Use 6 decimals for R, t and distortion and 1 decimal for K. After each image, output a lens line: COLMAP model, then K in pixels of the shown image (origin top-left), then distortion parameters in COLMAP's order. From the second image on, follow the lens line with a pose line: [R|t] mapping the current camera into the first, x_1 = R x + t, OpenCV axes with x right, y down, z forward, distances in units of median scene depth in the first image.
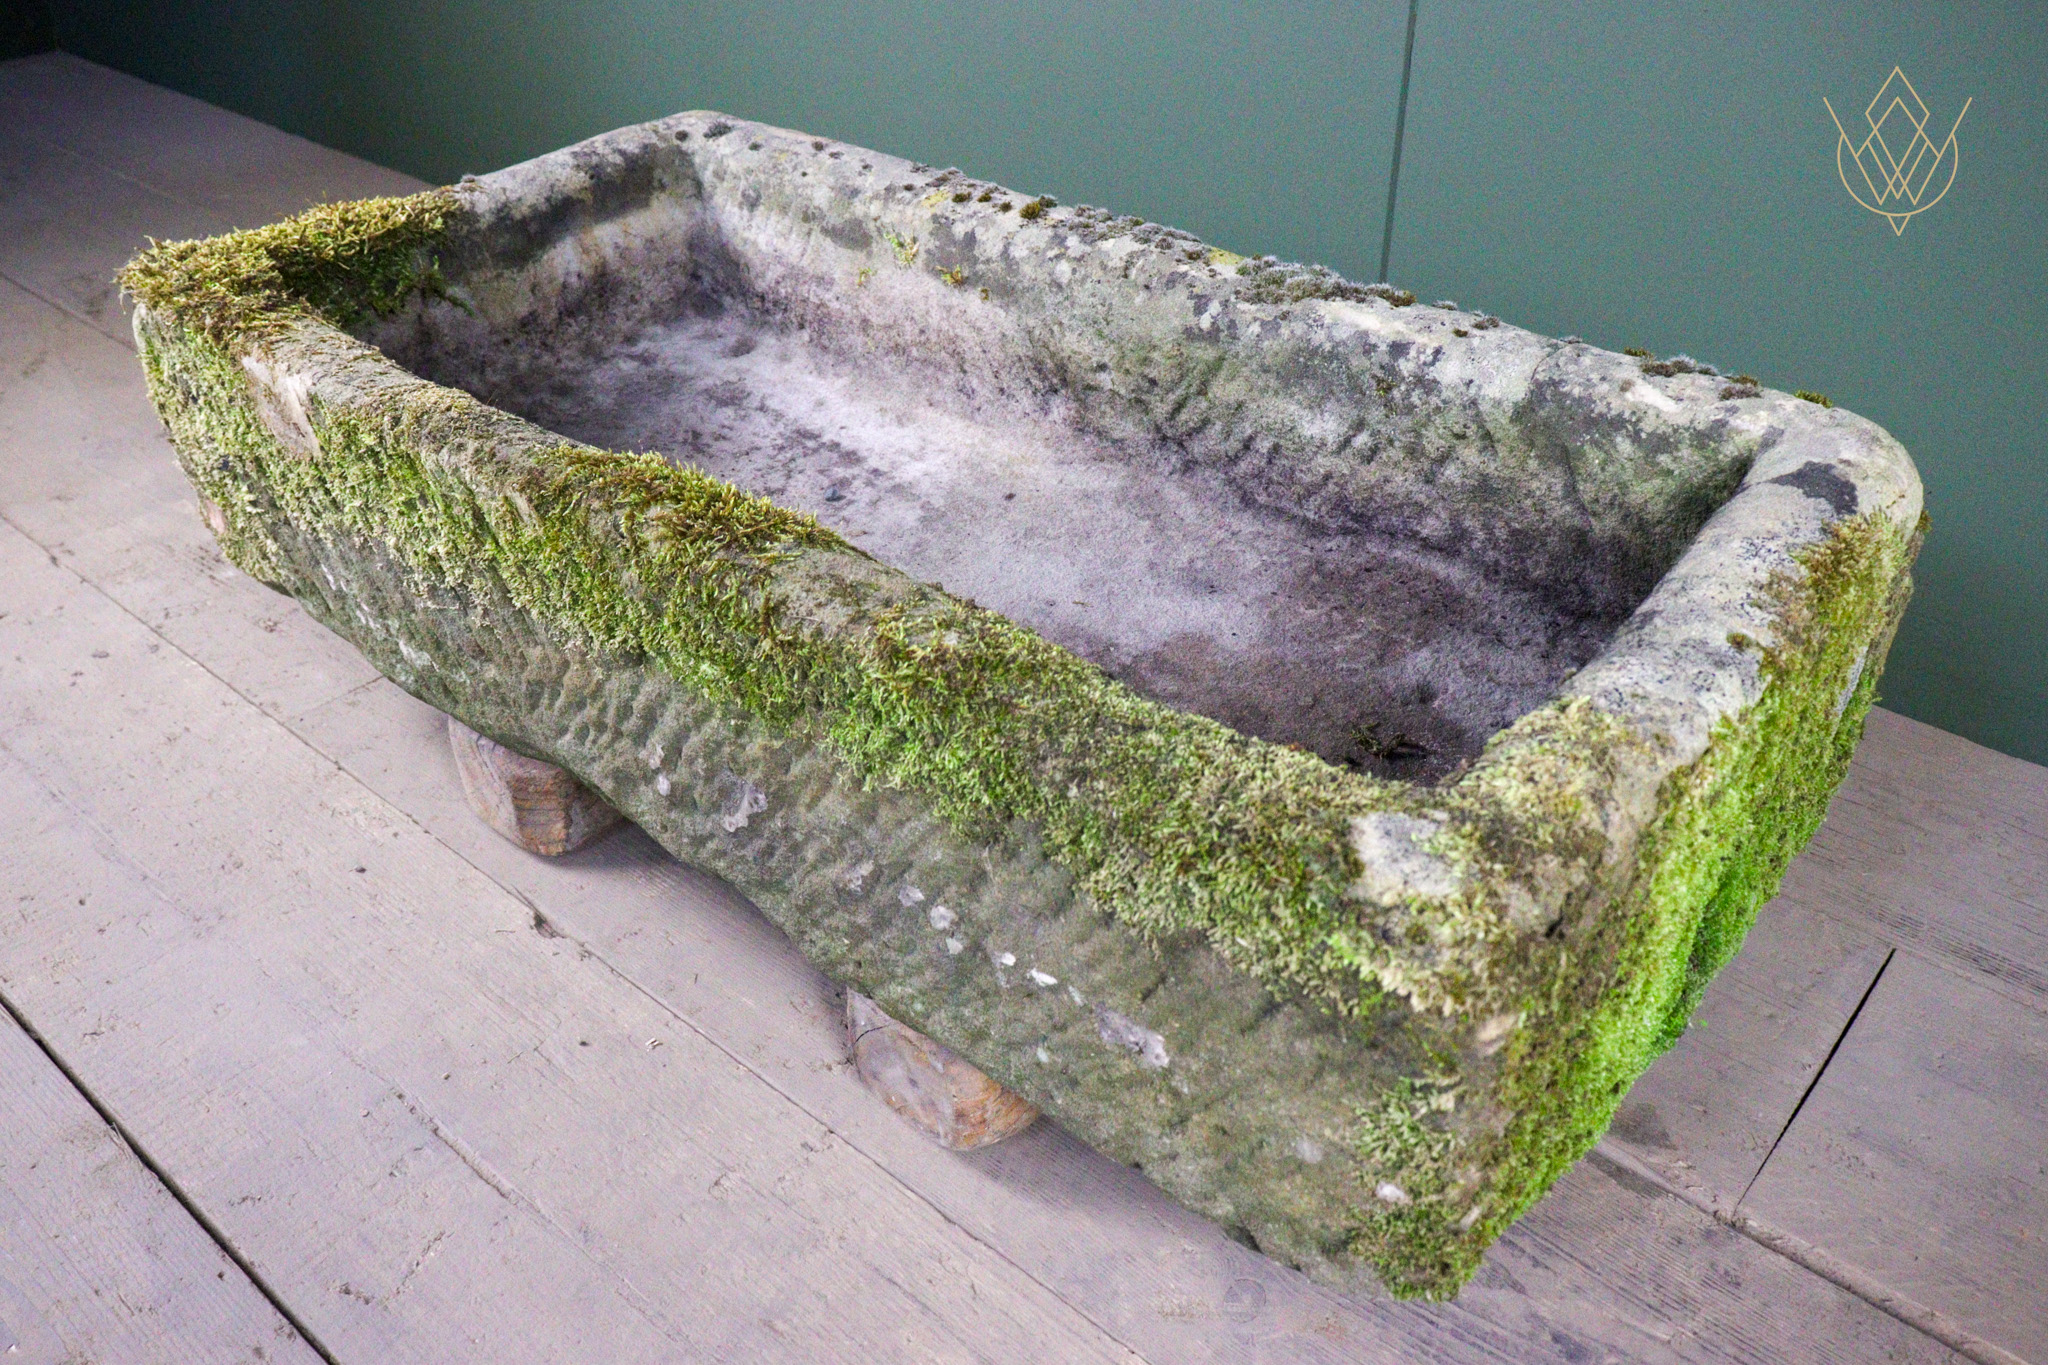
lens RADIAL K [[1660.3, 0, 1027.8], [0, 1660.3, 681.4], [0, 0, 1]] dist [-0.006631, 0.008691]
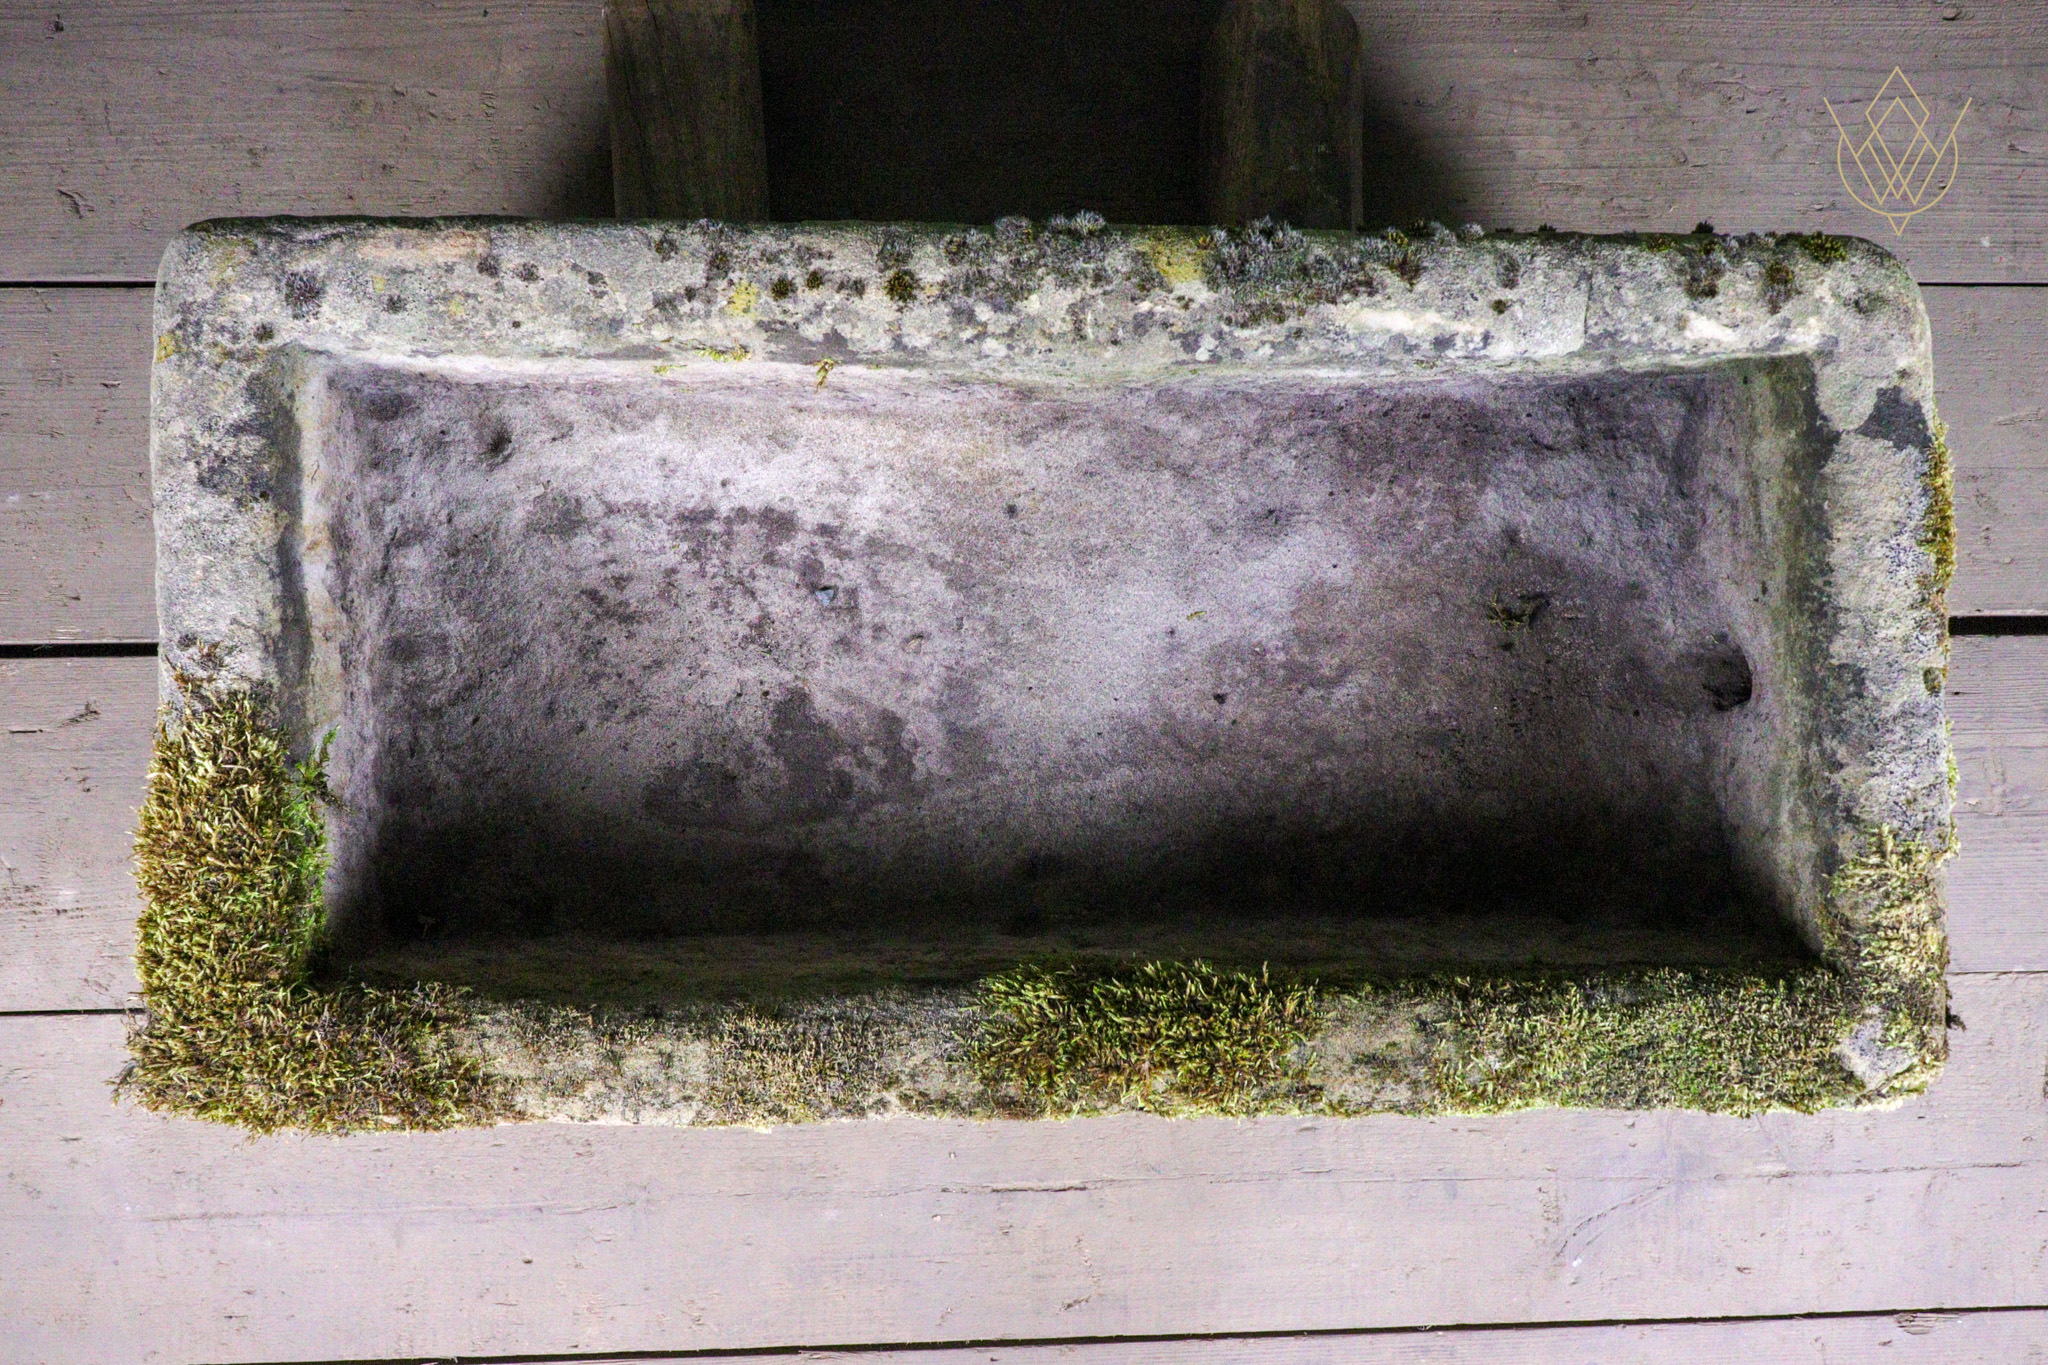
lens RADIAL K [[1660.3, 0, 1024.6], [0, 1660.3, 680.0], [0, 0, 1]] dist [-0.006631, 0.008691]
pose [[0.748796, -0.659420, 0.066856, -0.141063], [0.326341, 0.454597, 0.828760, -0.905644], [-0.576893, -0.598755, 0.555596, 0.439775]]
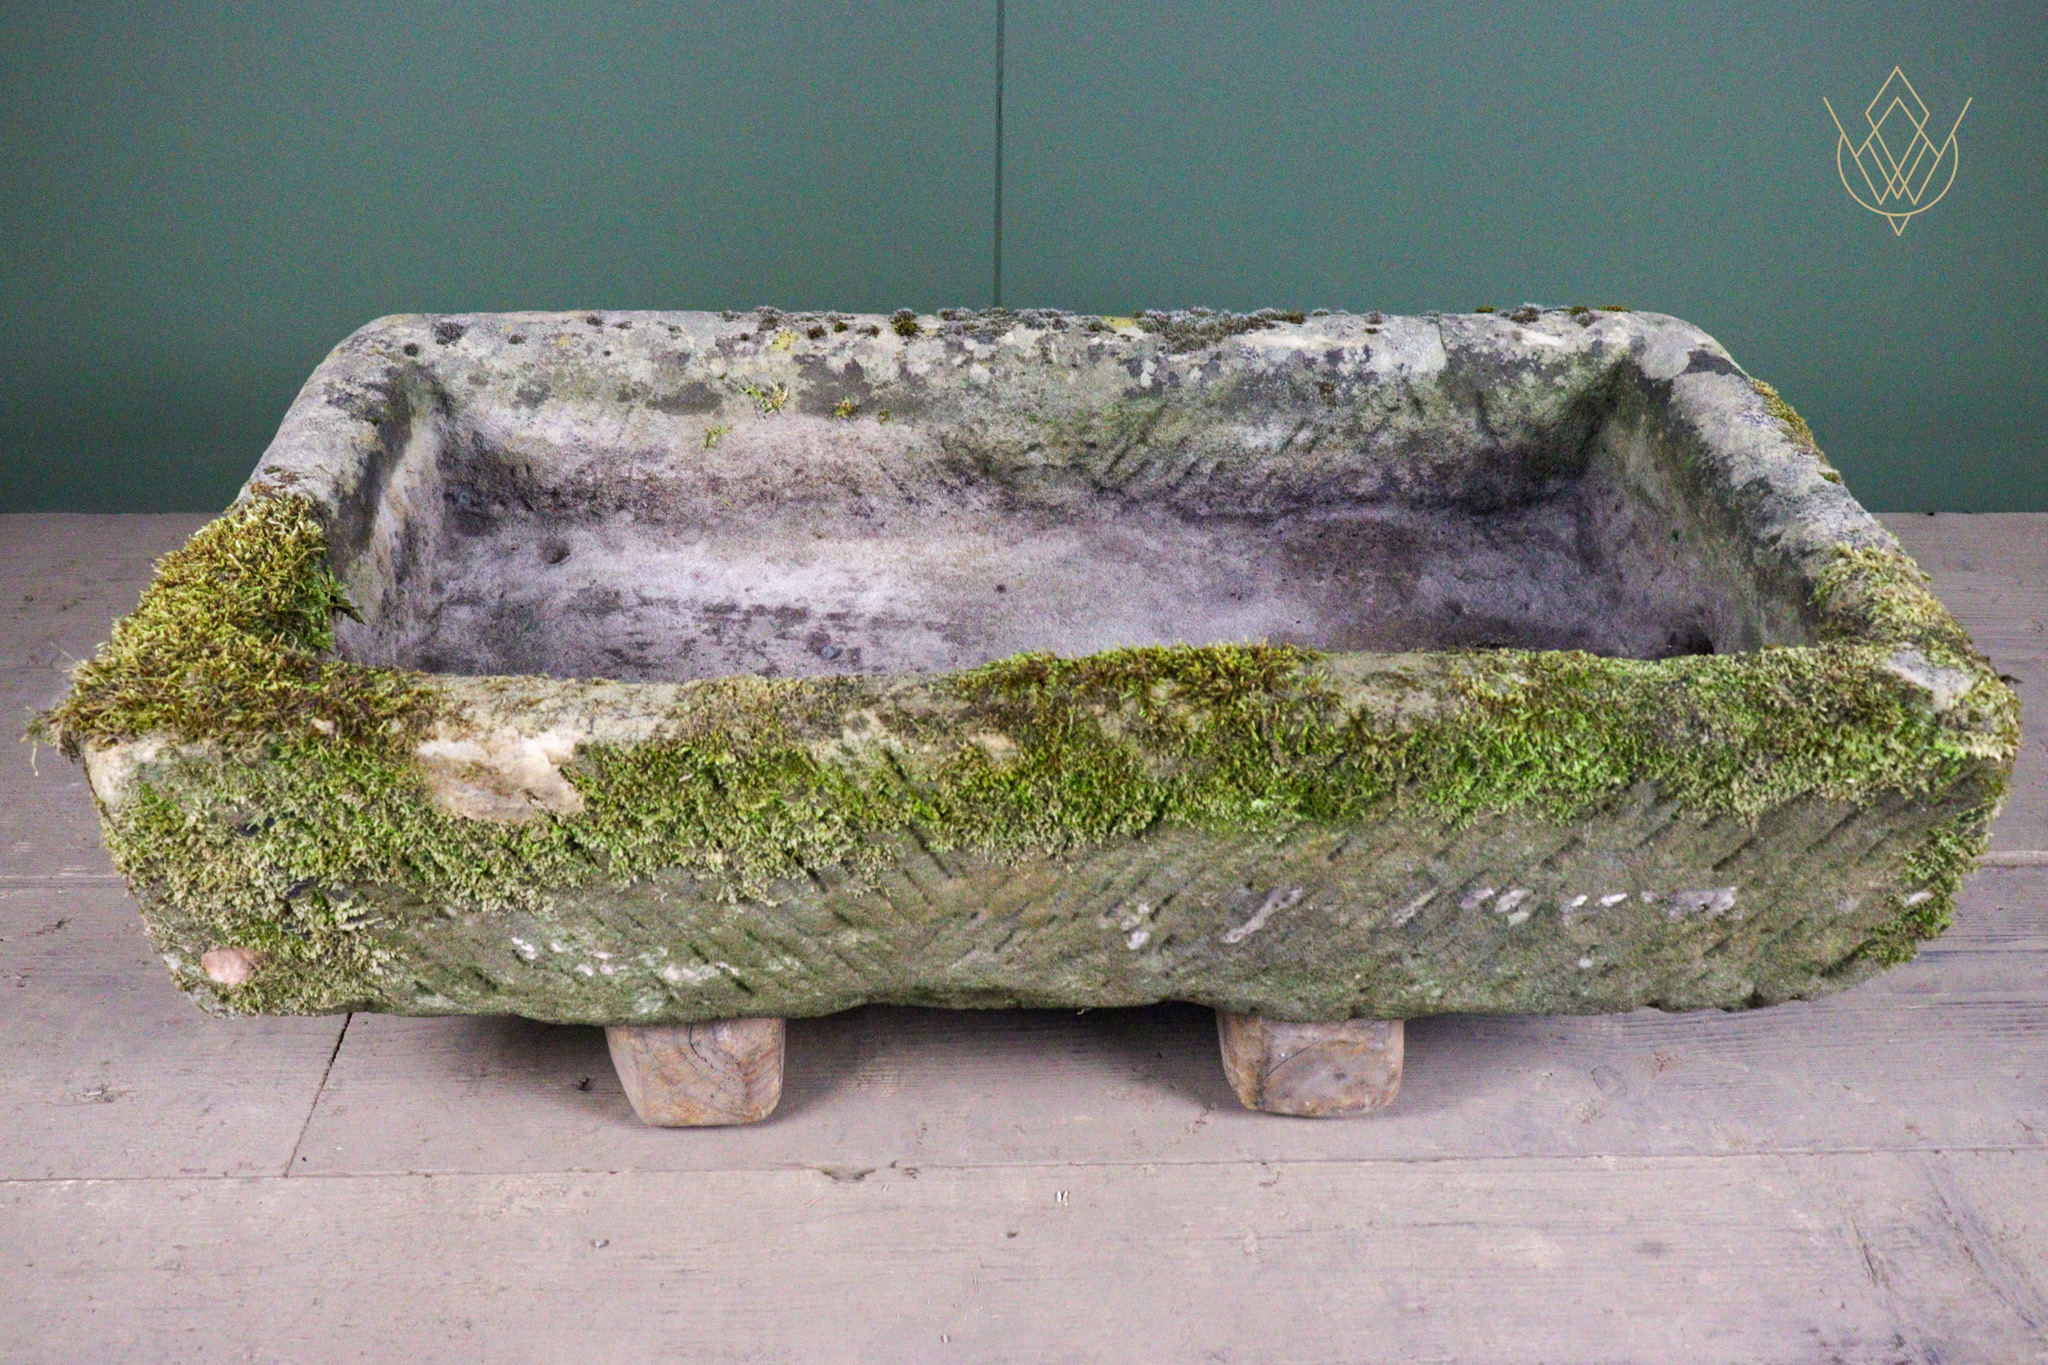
lens RADIAL K [[1660.3, 0, 1024.6], [0, 1660.3, 682.7], [0, 0, 1]] dist [-0.006631, 0.008691]
pose [[0.732805, -0.382154, 0.562987, -0.662846], [0.364064, 0.919204, 0.150074, -0.223850], [-0.574851, 0.094988, 0.812726, 0.141731]]
